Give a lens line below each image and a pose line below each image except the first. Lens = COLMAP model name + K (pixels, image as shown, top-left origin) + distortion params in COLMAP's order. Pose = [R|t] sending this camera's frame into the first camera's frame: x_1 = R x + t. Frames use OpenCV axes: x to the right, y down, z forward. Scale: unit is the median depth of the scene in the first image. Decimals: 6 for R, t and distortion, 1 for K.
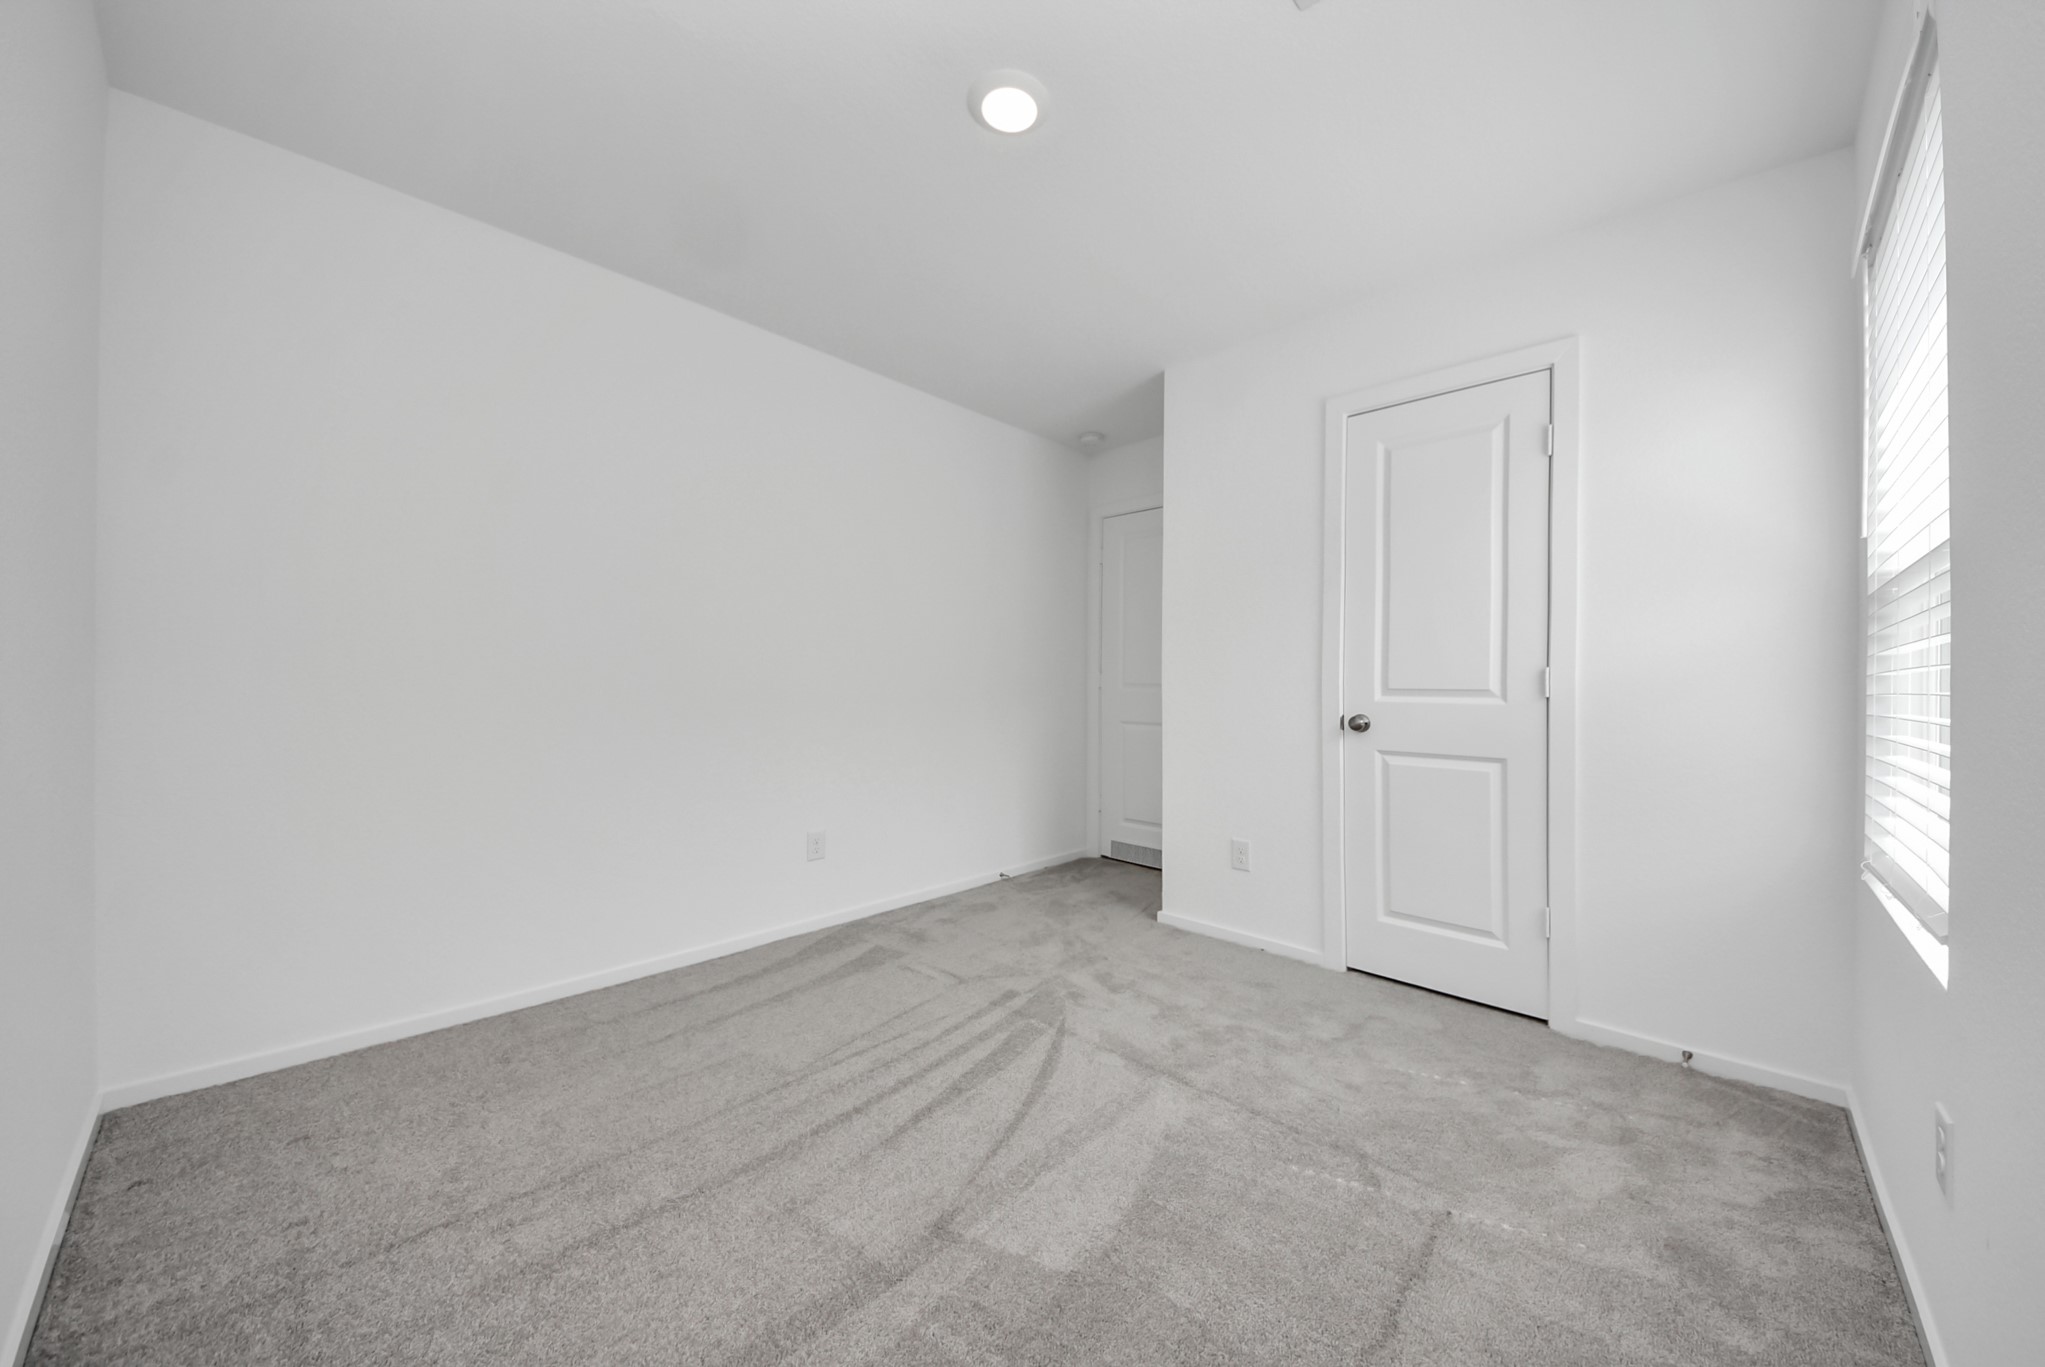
lens RADIAL K [[742.0, 0, 1033.2], [0, 742.0, 692.3], [0, 0, 1]] dist [-0.000547, 0.000138]
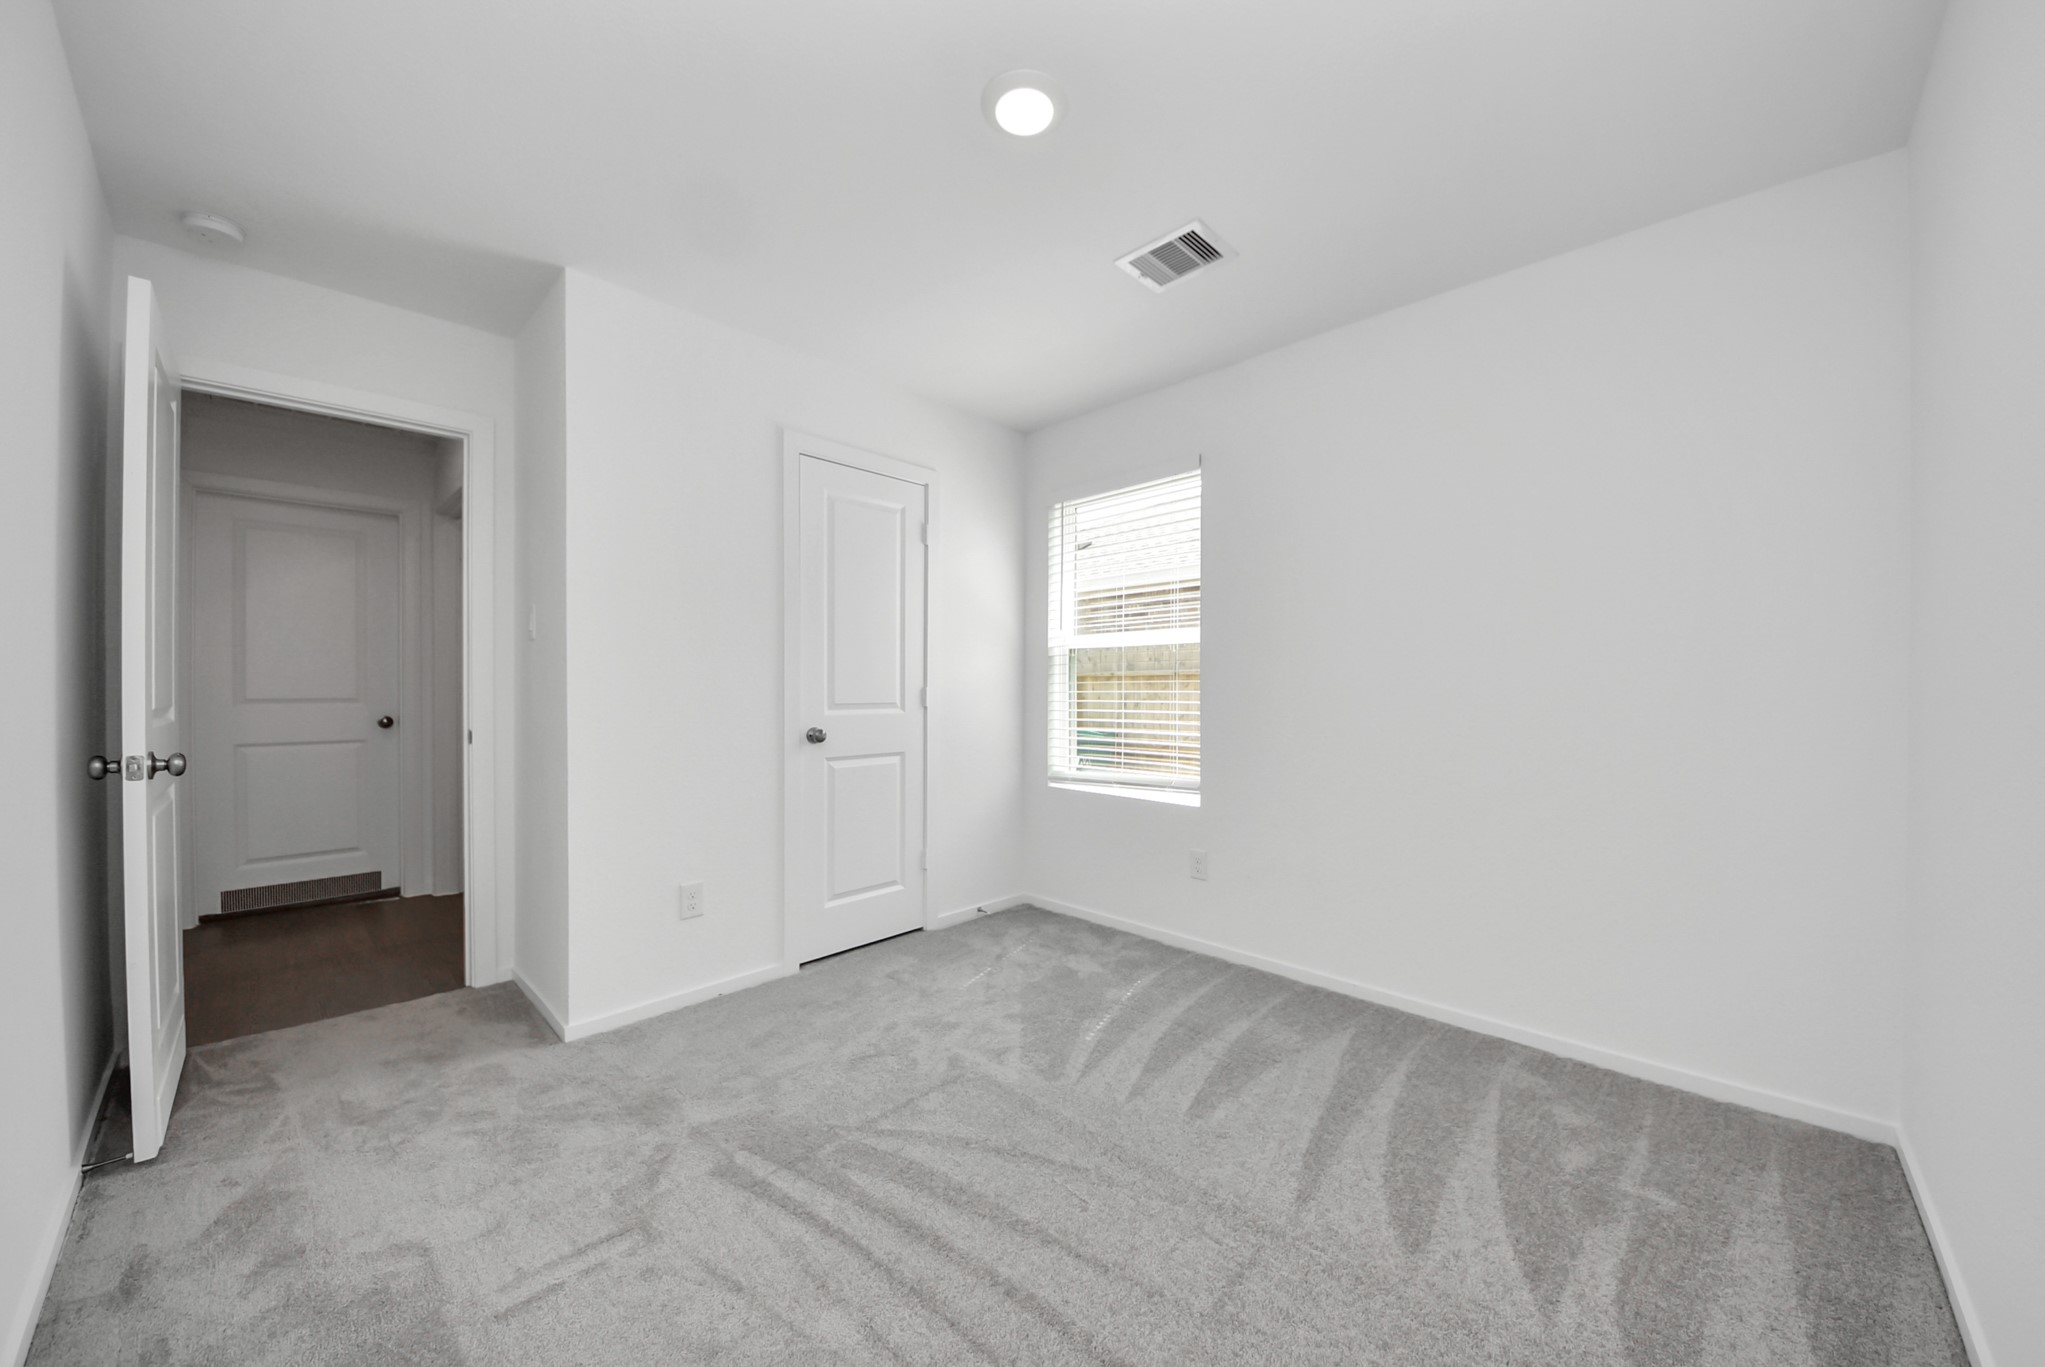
lens RADIAL K [[742.0, 0, 1028.8], [0, 742.0, 675.4], [0, 0, 1]] dist [-0.000547, 0.000138]
pose [[0.013349, 0.007412, 0.999883, -0.682426], [0.019215, 0.999786, -0.007668, -0.035121], [-0.999726, 0.019316, 0.013203, 0.677660]]
